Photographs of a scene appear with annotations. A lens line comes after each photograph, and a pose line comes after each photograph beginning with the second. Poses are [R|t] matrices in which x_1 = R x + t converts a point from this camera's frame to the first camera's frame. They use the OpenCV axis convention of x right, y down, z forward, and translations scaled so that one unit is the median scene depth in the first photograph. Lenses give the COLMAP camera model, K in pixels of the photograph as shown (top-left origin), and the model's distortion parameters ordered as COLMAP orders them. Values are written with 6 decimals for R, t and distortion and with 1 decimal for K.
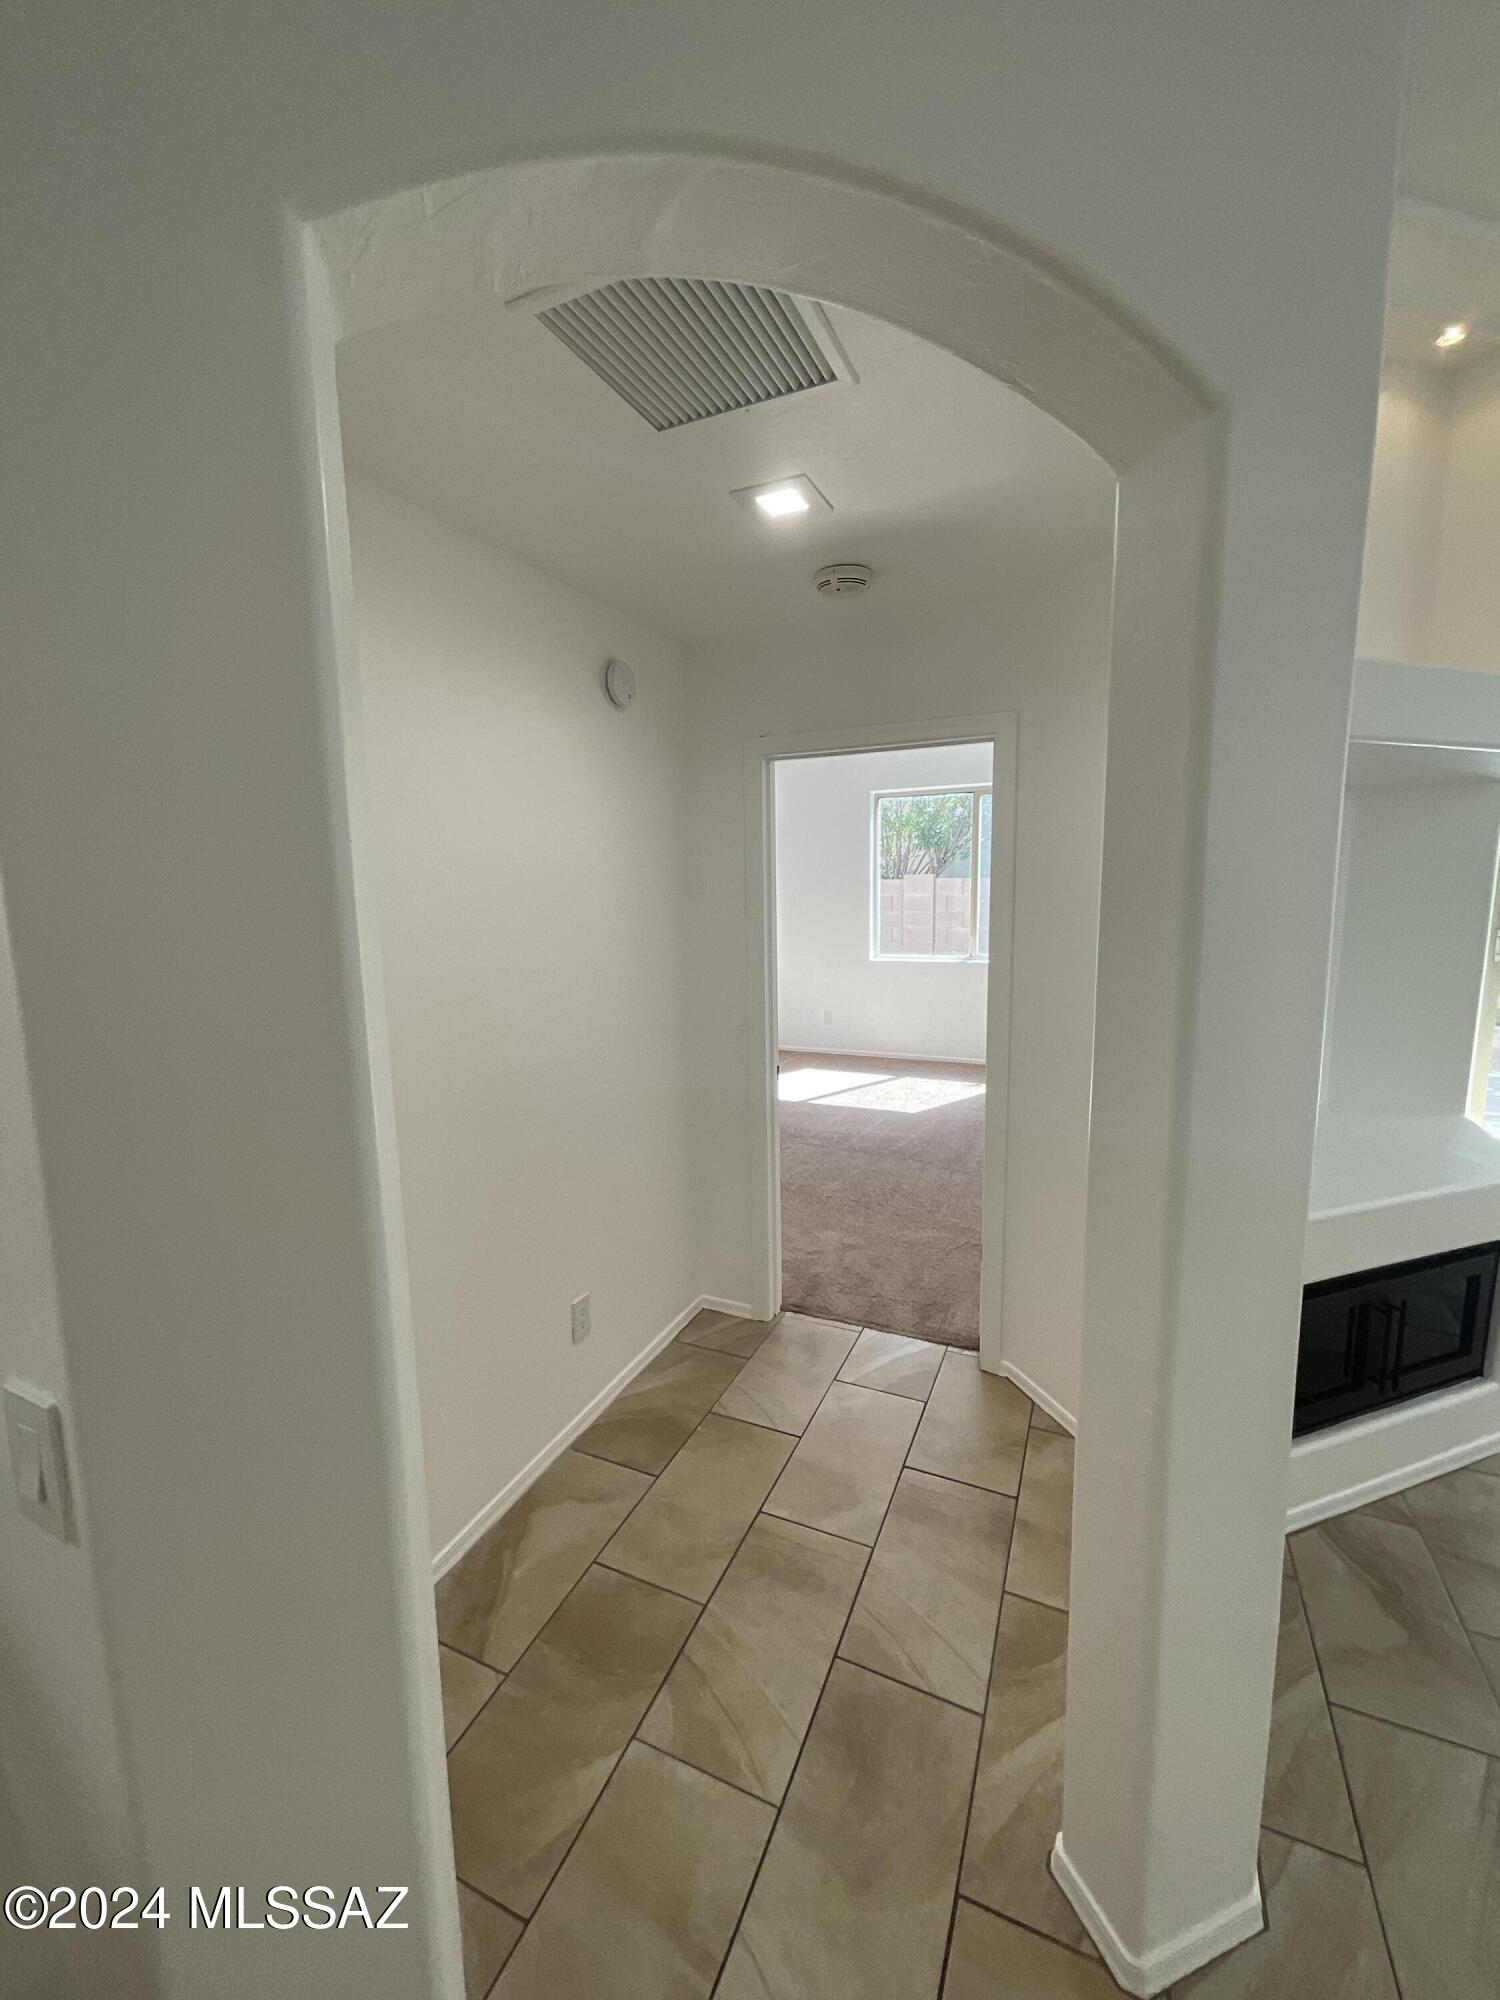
lens RADIAL K [[814.1, 0, 750.0], [0, 814.1, 1000.0], [0, 0, 1]] dist [0.001033, 0.000621]
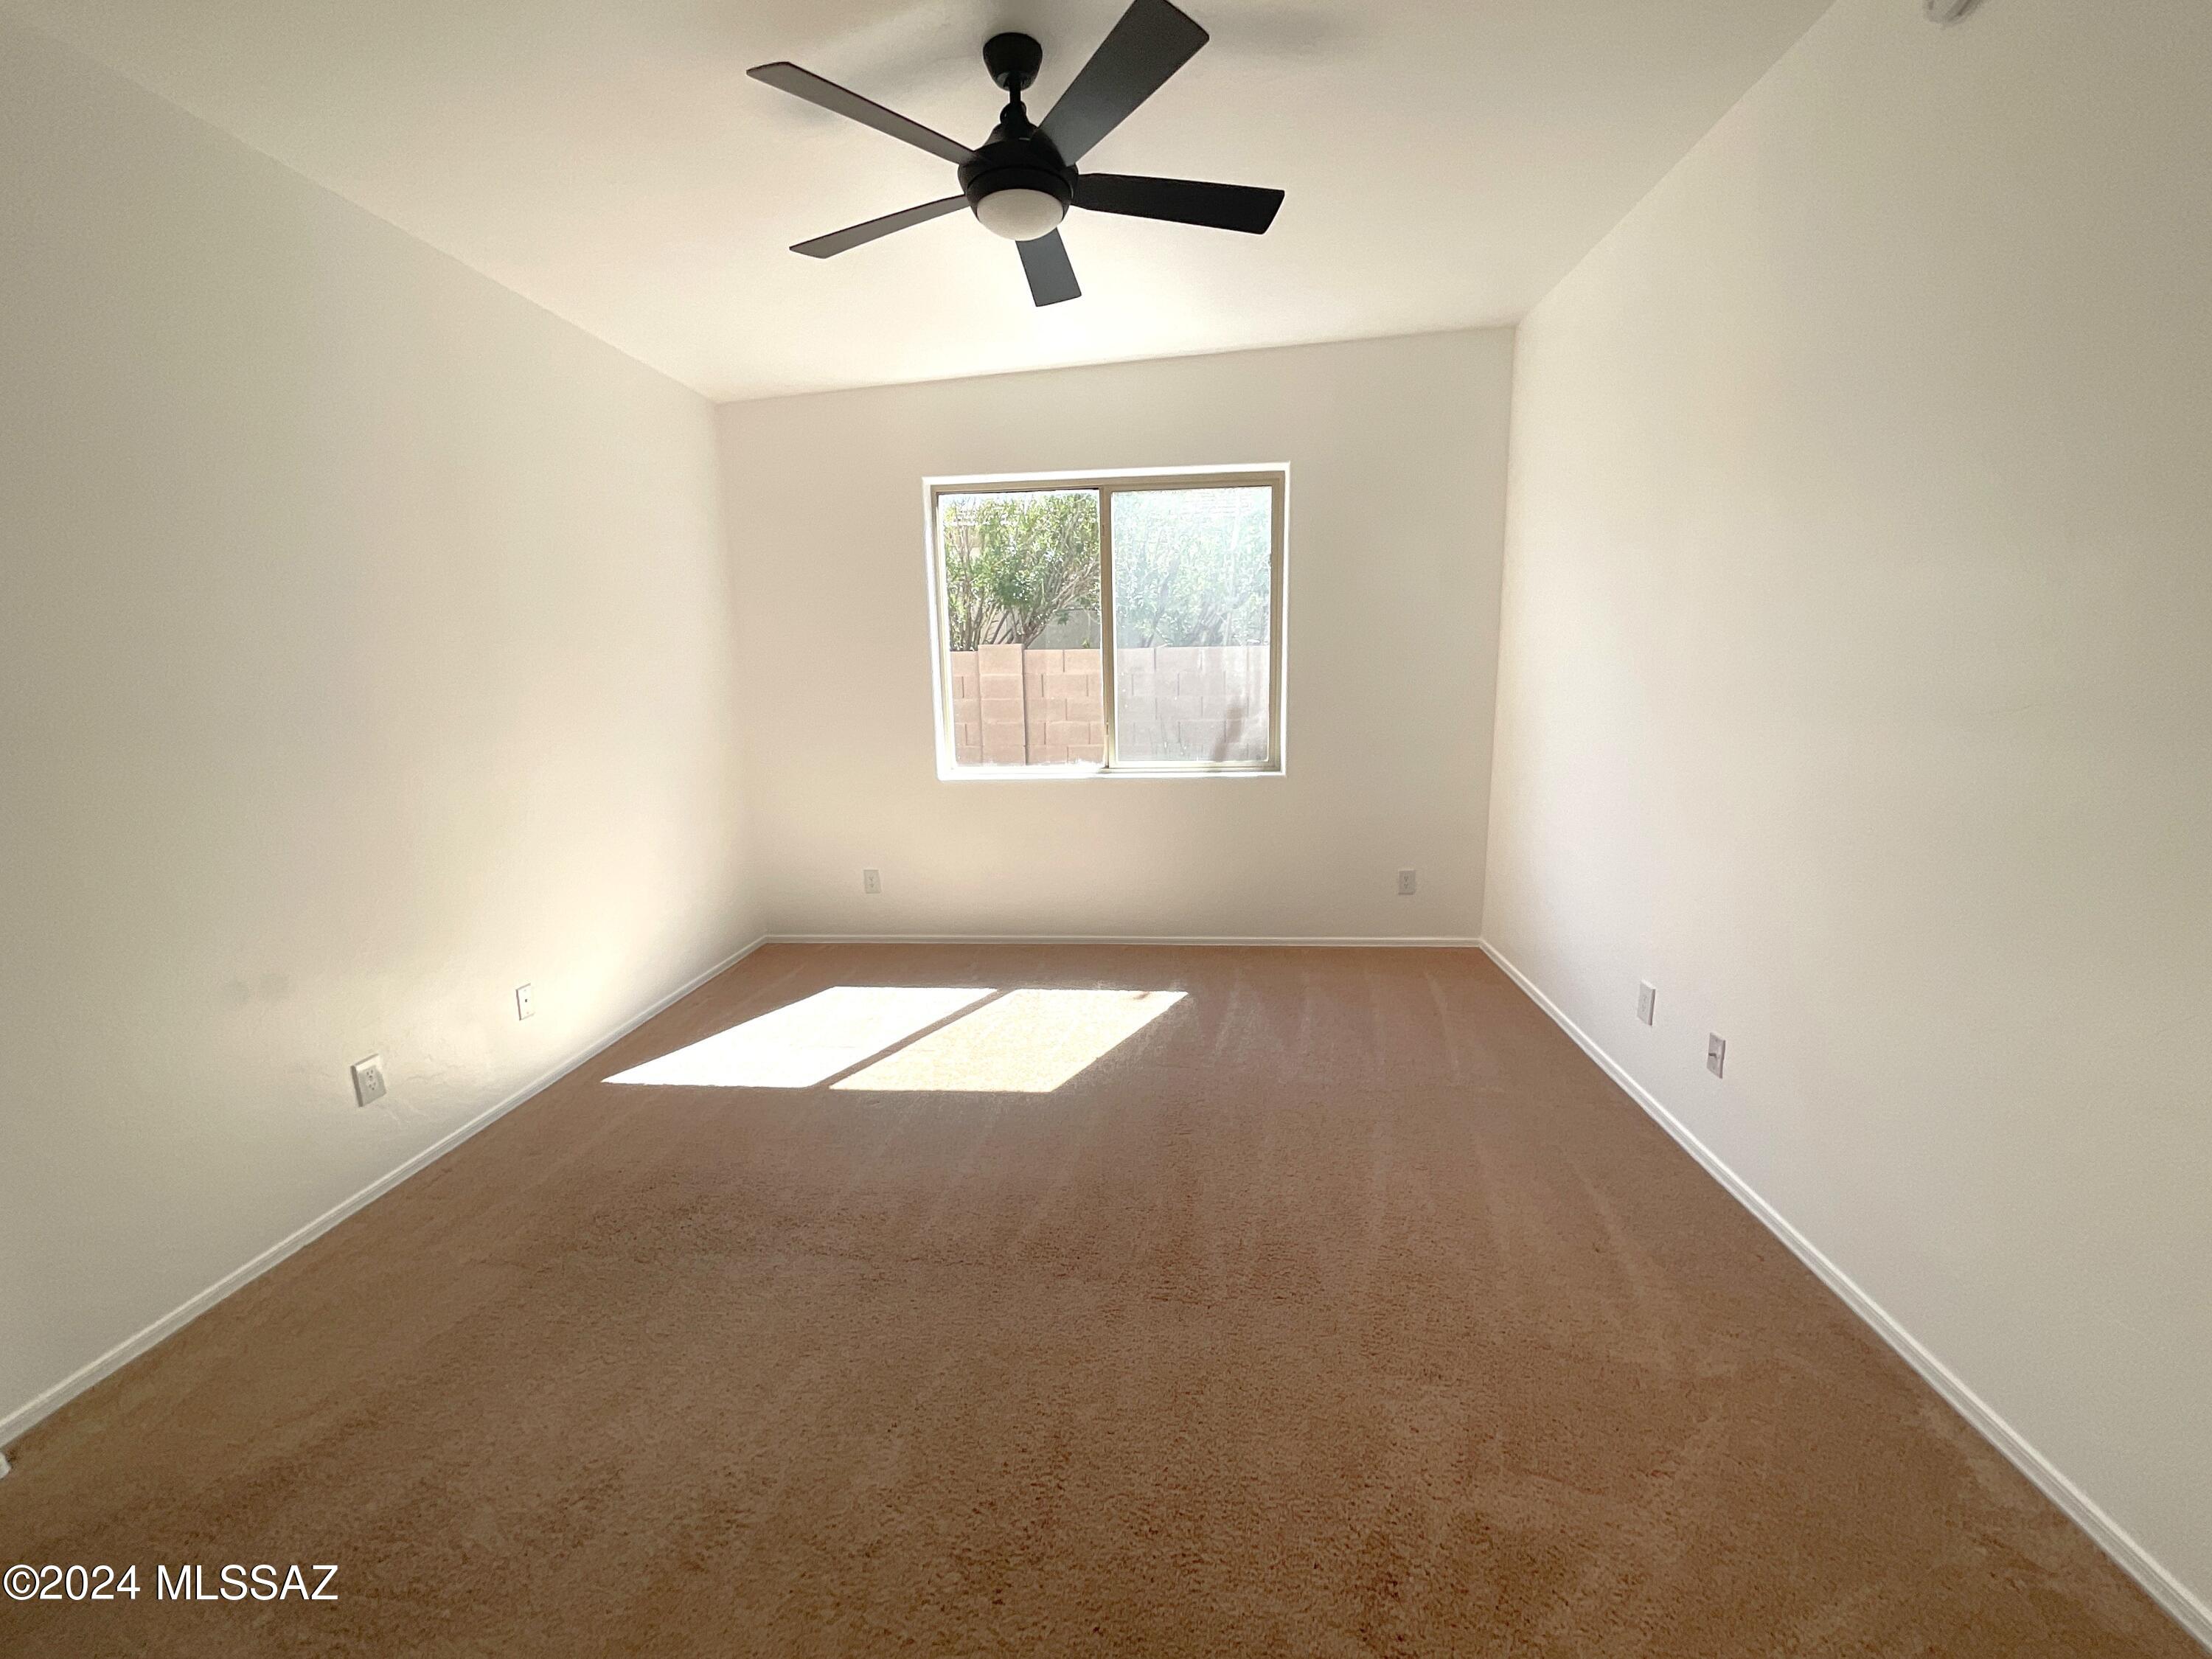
lens RADIAL K [[900.4, 0, 1103.2], [0, 900.4, 833.9], [0, 0, 1]] dist [0.001033, 0.000621]
pose [[0.943904, -0.062048, 0.324338, 0.032569], [0.051305, 0.997817, 0.041579, -0.021024], [-0.326209, -0.022607, 0.945027, 0.245779]]
